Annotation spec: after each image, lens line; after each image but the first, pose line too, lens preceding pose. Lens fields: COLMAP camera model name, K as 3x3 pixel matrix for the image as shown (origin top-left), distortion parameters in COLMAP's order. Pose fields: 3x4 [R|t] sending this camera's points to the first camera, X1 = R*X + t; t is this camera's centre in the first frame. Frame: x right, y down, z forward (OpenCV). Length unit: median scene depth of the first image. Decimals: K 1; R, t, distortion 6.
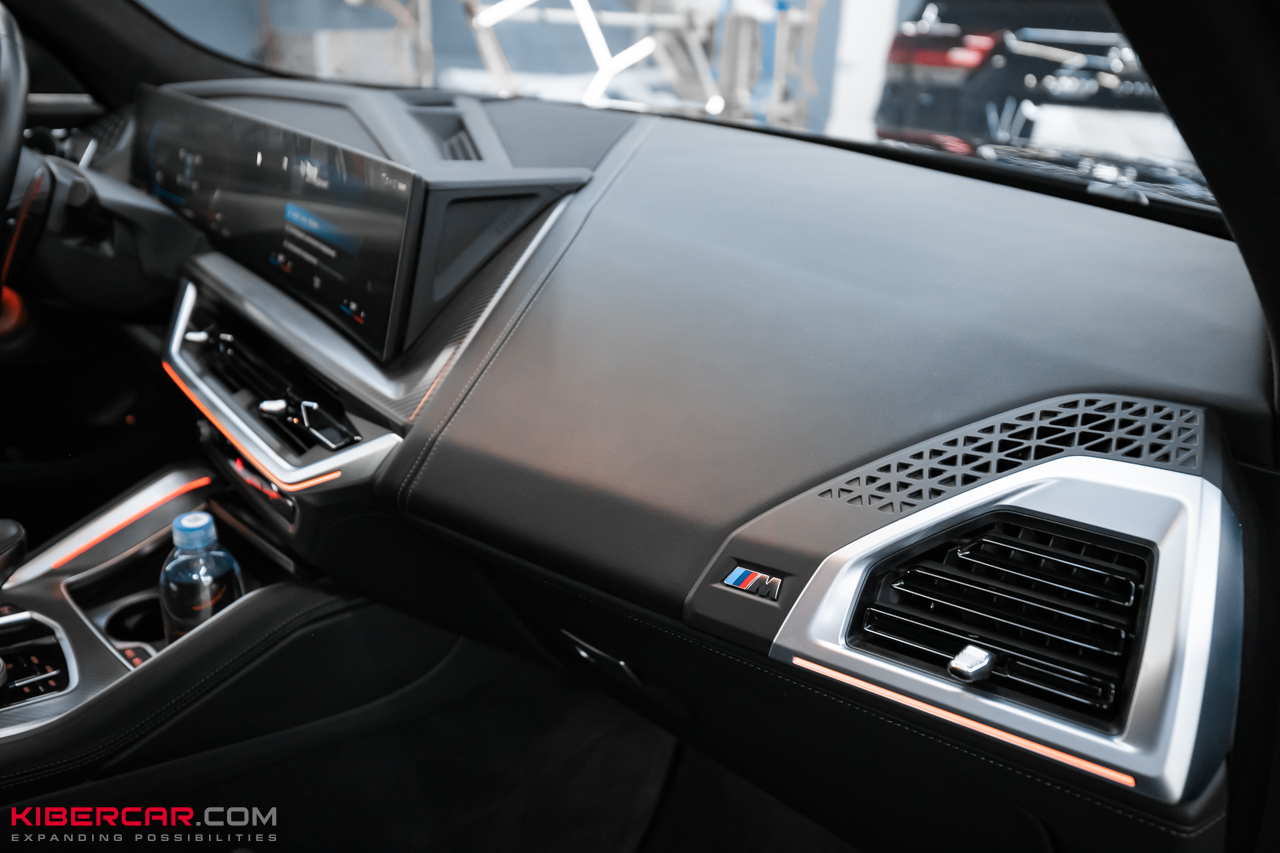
lens RADIAL K [[1060.1, 0, 640.0], [0, 1060.1, 426.5], [0, 0, 1]] dist [0.050435, 0.001132]
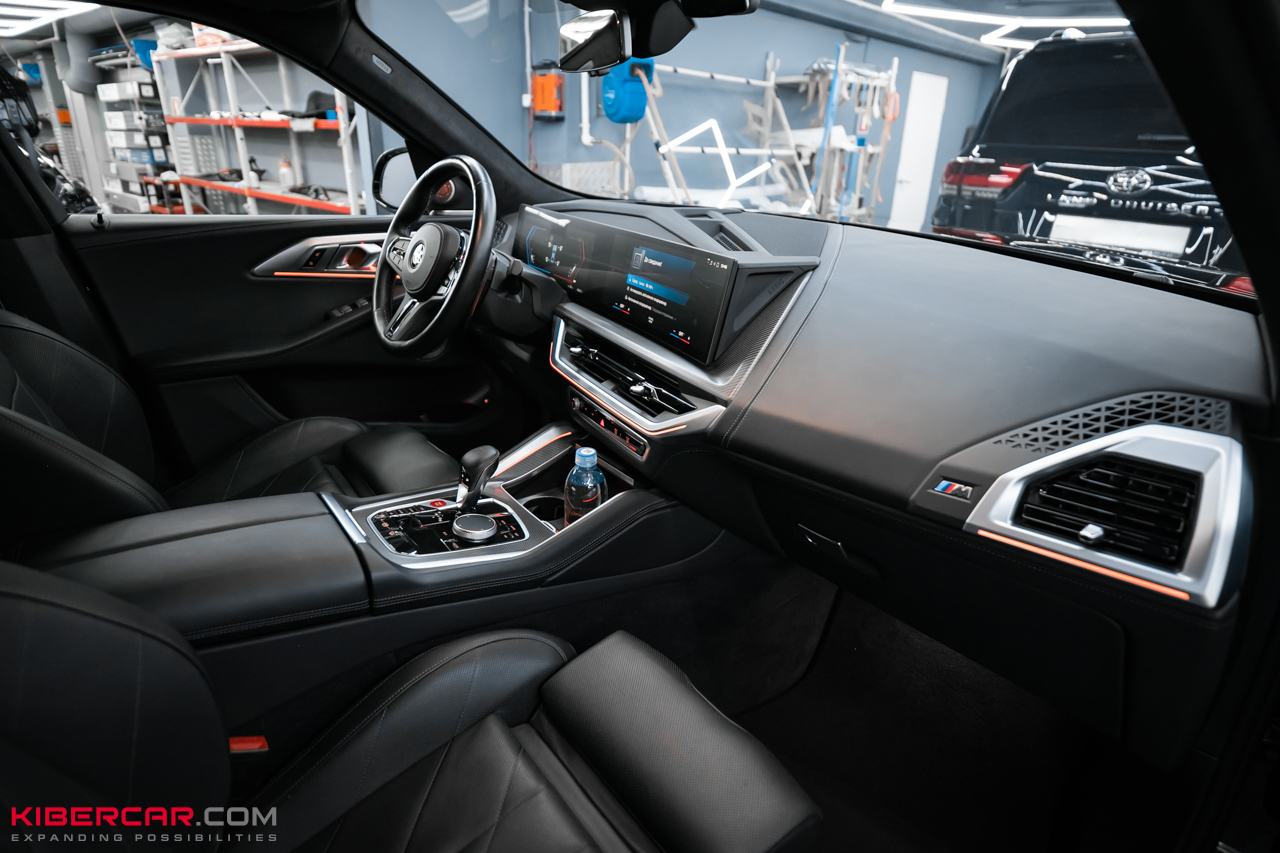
lens RADIAL K [[733.0, 0, 635.3], [0, 733.0, 426.9], [0, 0, 1]] dist [-0.003869, -0.002678]
pose [[0.990462, 0.043270, -0.130812, -0.198839], [-0.043327, 0.999058, 0.002416, 0.044581], [0.130793, 0.003275, 0.991404, -0.224434]]
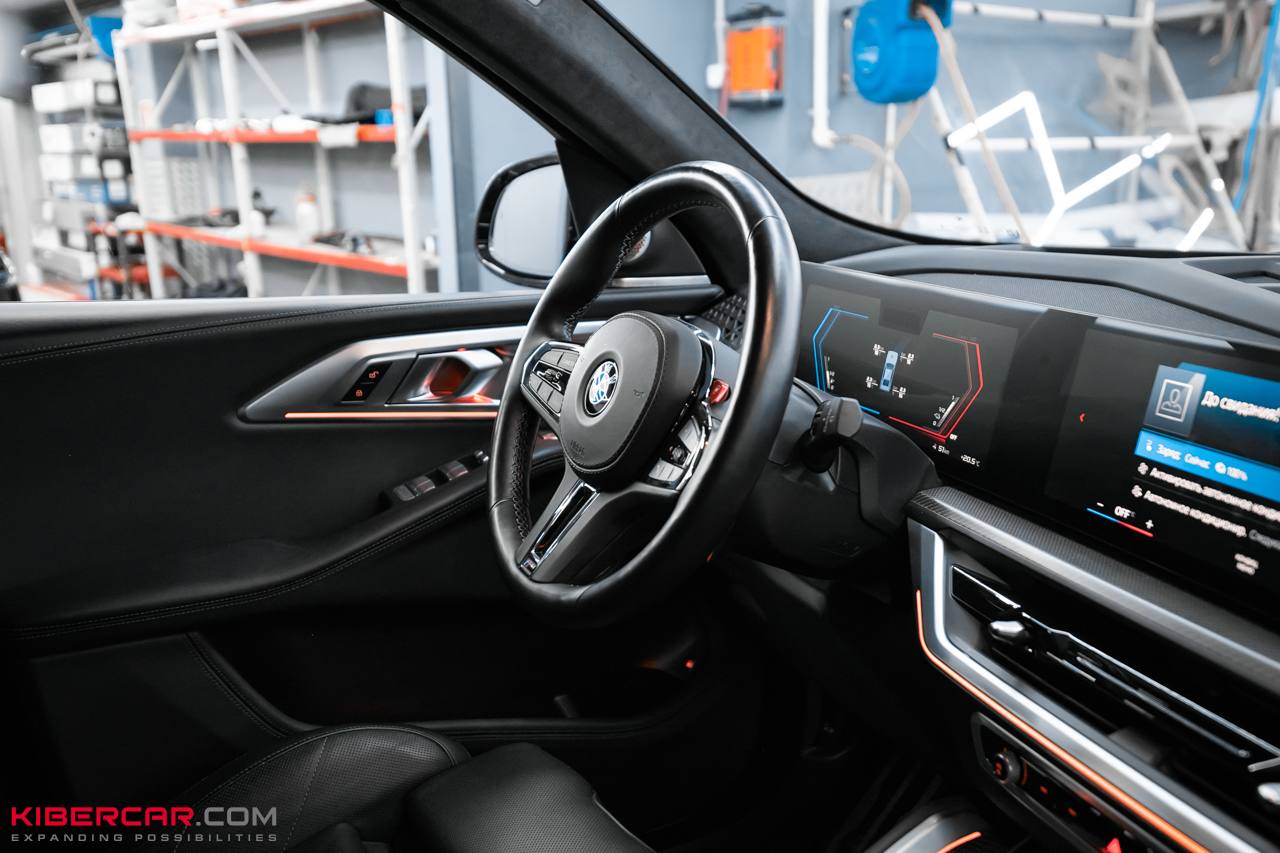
lens RADIAL K [[1239.8, 0, 640.0], [0, 1239.8, 426.5], [0, 0, 1]] dist [0.091698, 0.009597]
pose [[0.953430, 0.016999, -0.301133, -0.509302], [-0.061822, 0.988227, -0.139951, -0.107536], [0.295209, 0.152050, 0.943256, 0.210341]]
